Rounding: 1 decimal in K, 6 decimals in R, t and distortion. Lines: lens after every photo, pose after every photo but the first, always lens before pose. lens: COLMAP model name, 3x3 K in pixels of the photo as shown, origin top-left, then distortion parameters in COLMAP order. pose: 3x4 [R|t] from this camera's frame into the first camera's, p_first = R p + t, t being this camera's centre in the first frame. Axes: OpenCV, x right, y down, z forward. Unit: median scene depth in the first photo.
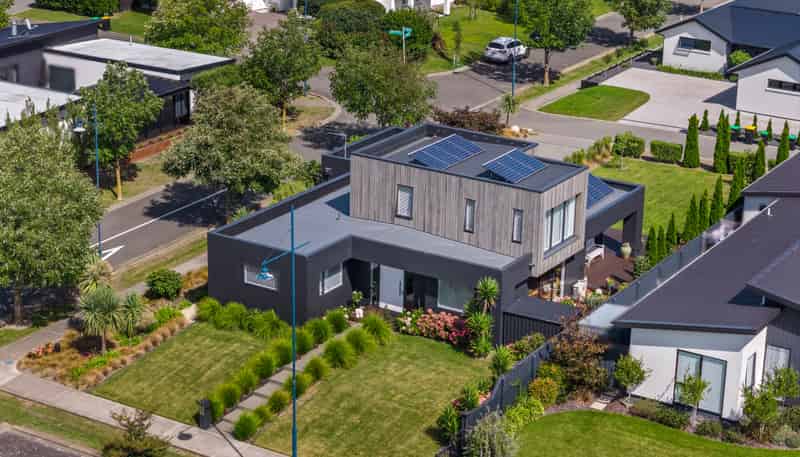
lens RADIAL K [[1603.3, 0, 400.0], [0, 1603.3, 228.5], [0, 0, 1]] dist [-0.187753, 0.504285]
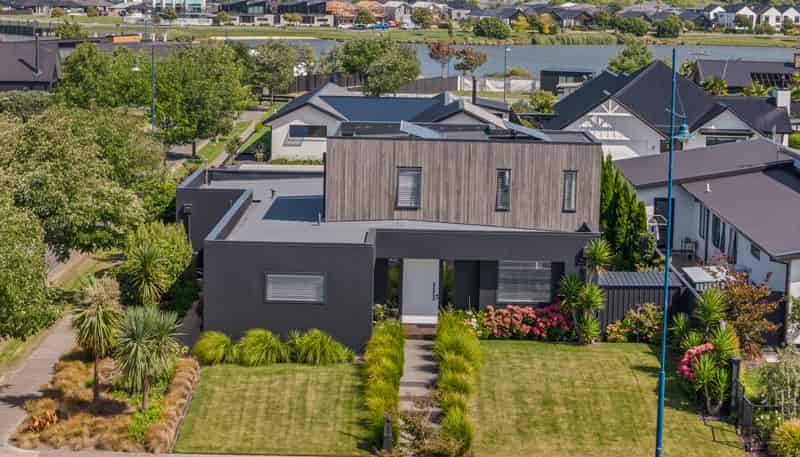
lens RADIAL K [[1603.3, 0, 400.0], [0, 1603.3, 228.5], [0, 0, 1]] dist [-0.187753, 0.504285]
pose [[0.850055, -0.081498, 0.520351, -0.413912], [0.169277, 0.977814, -0.123388, 0.099918], [-0.498751, 0.192970, 0.844991, 0.337913]]
